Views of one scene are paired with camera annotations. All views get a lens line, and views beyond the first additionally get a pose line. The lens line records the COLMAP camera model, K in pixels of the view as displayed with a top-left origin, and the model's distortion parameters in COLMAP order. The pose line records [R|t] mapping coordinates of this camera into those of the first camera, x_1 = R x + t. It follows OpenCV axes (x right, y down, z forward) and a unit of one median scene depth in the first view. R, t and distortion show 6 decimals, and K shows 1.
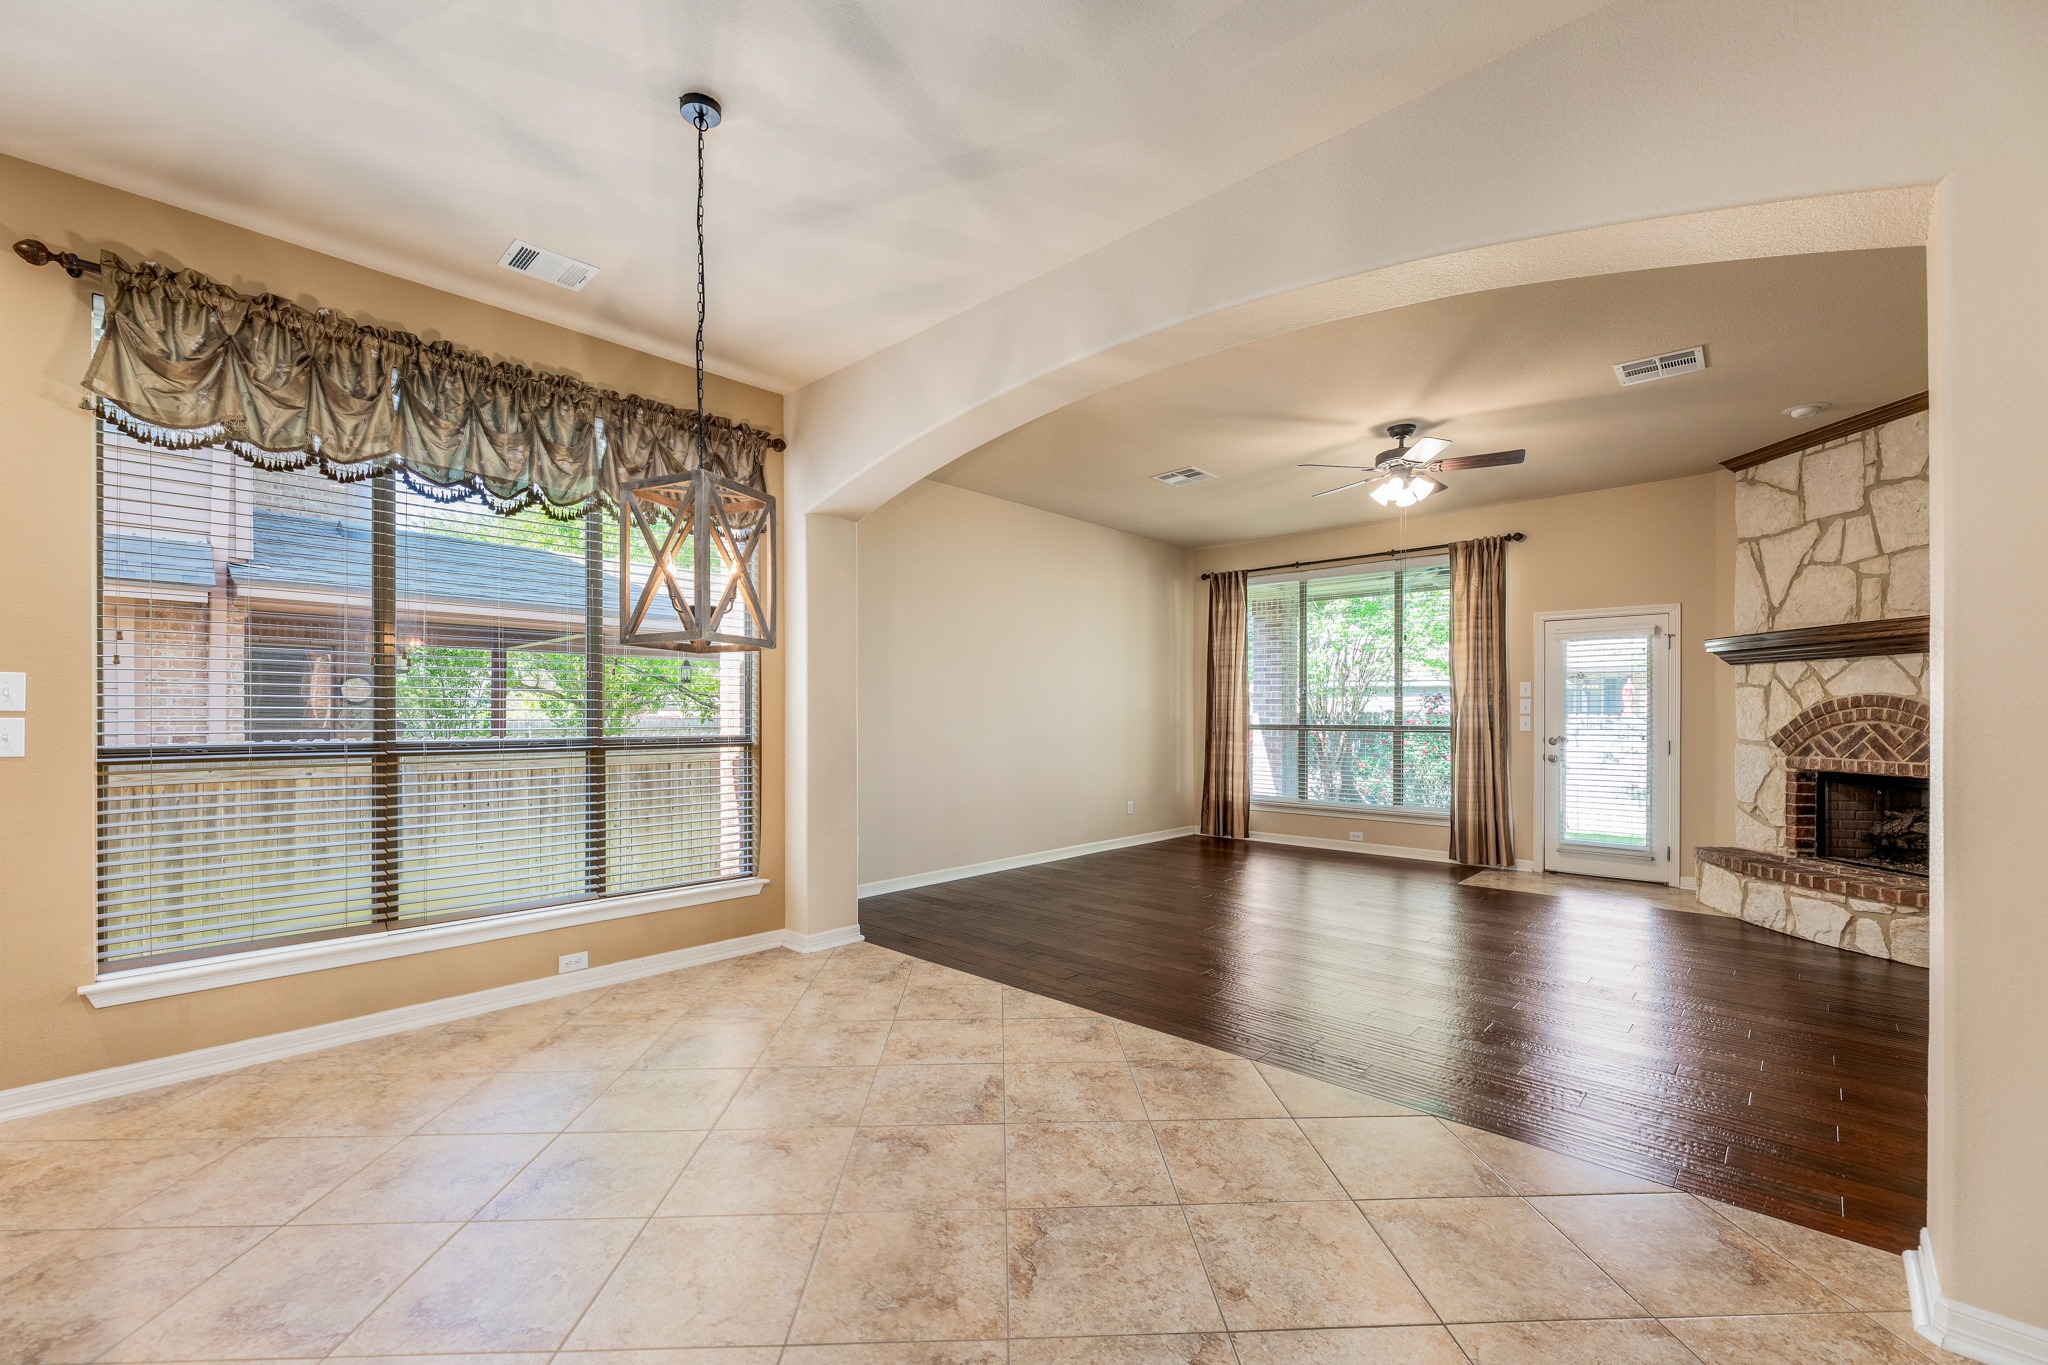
lens RADIAL K [[841.7, 0, 1028.8], [0, 841.7, 710.6], [0, 0, 1]] dist [-0.001631, 0.000012]
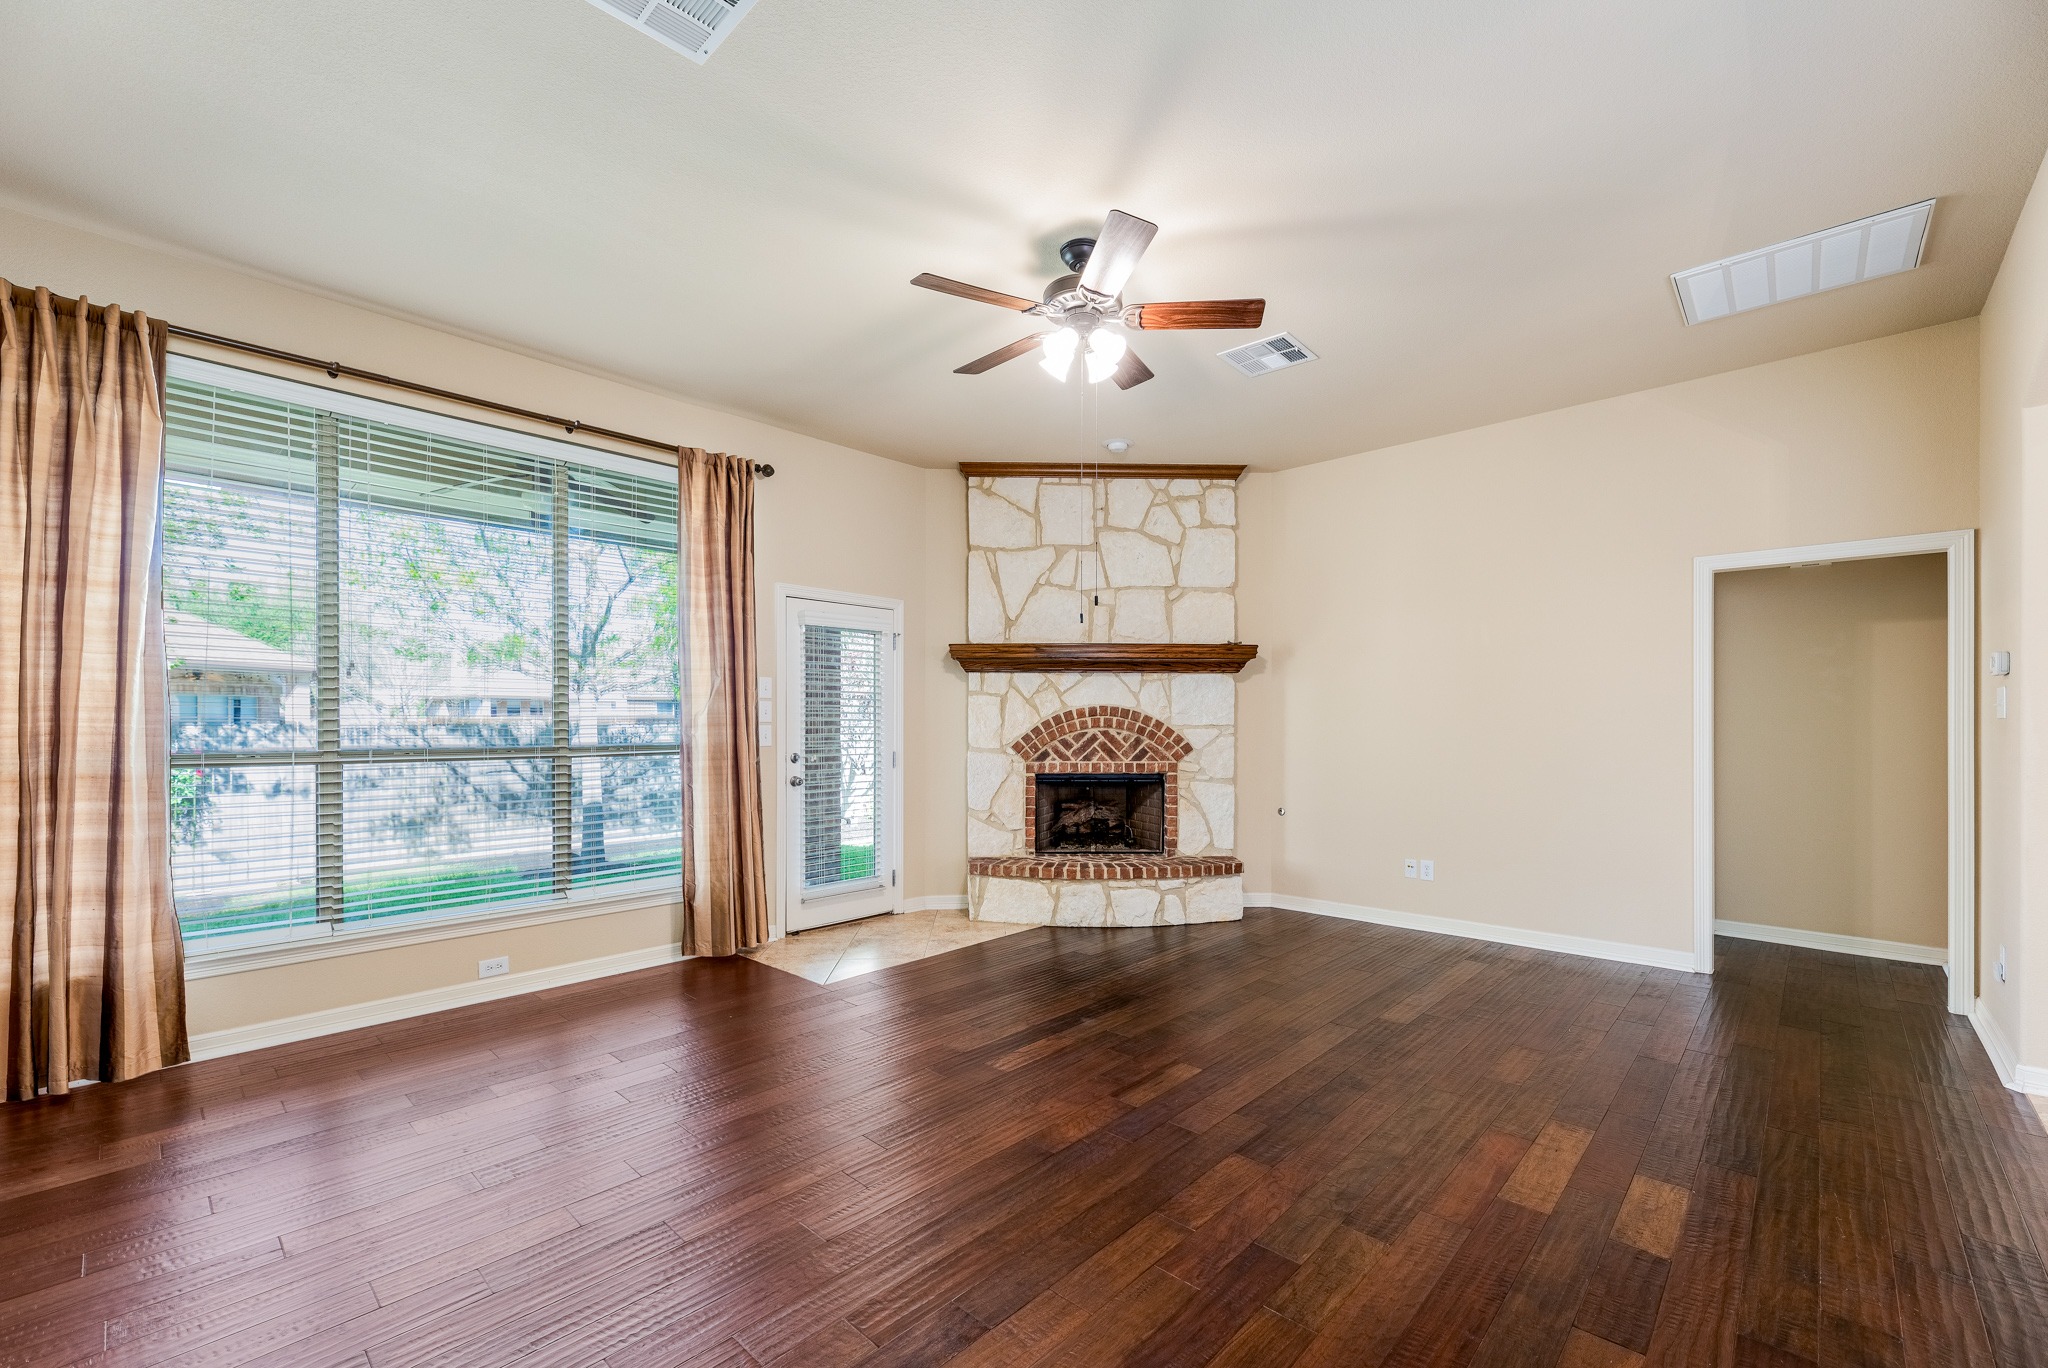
lens RADIAL K [[847.2, 0, 1020.9], [0, 847.2, 722.3], [0, 0, 1]] dist [-0.000020, -0.000108]
pose [[0.004404, 0.000952, 0.999990, -0.174657], [-0.004293, 0.999990, -0.000933, 0.005702], [-0.999981, -0.004289, 0.004408, 1.066210]]
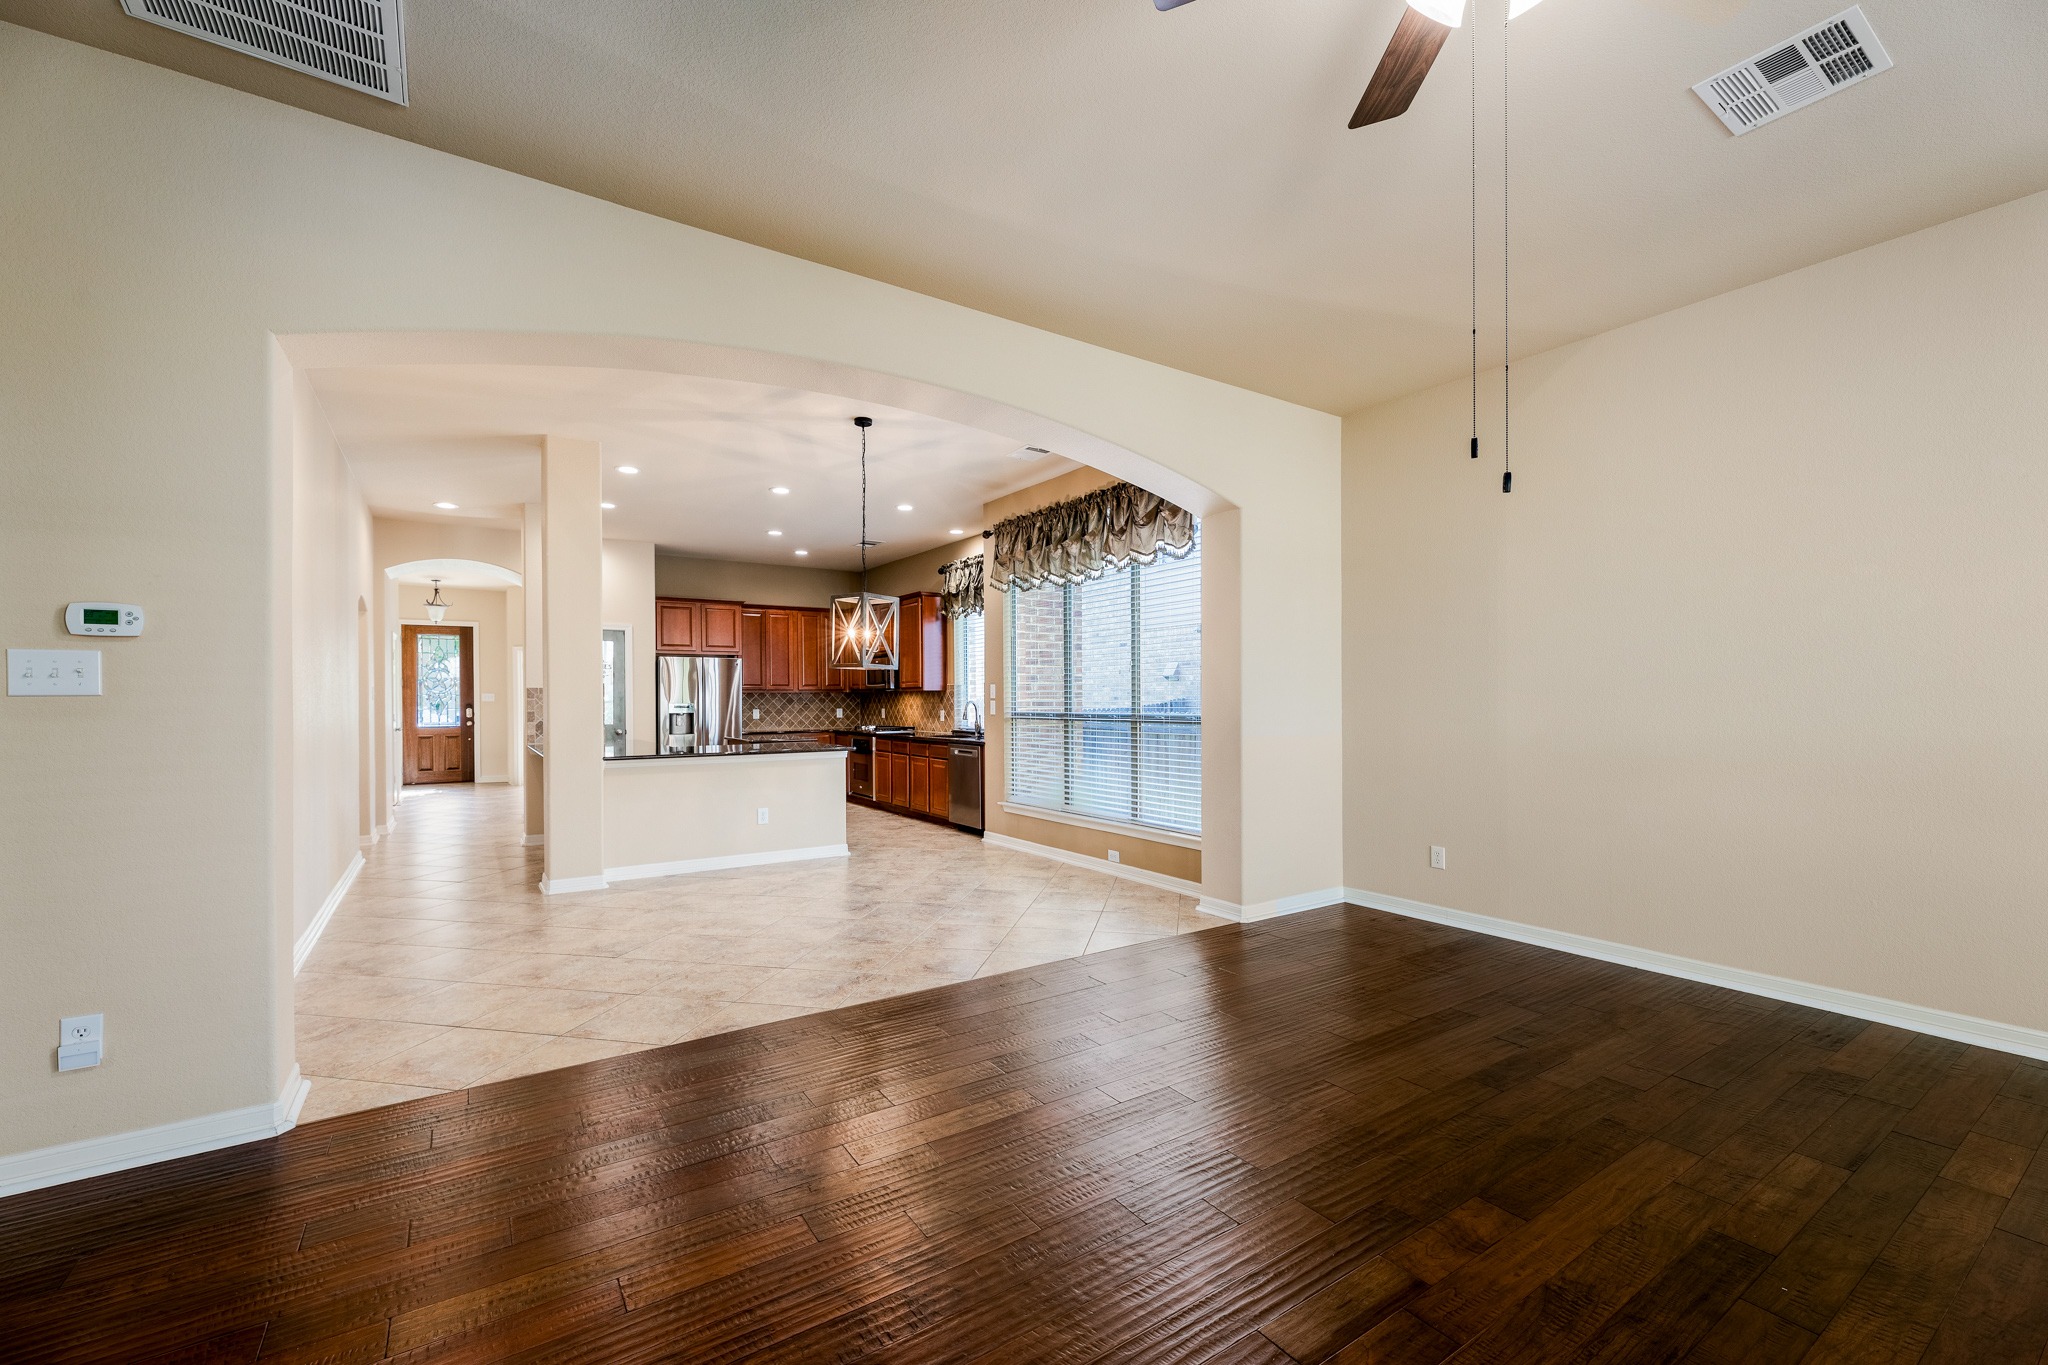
lens RADIAL K [[837.8, 0, 1028.3], [0, 837.8, 701.8], [0, 0, 1]] dist [0.000172, 0.000103]
pose [[-0.227804, 0.001717, -0.973706, 0.784742], [0.006801, 0.999977, 0.000172, 0.006296], [0.973683, -0.006583, -0.227810, 0.921418]]
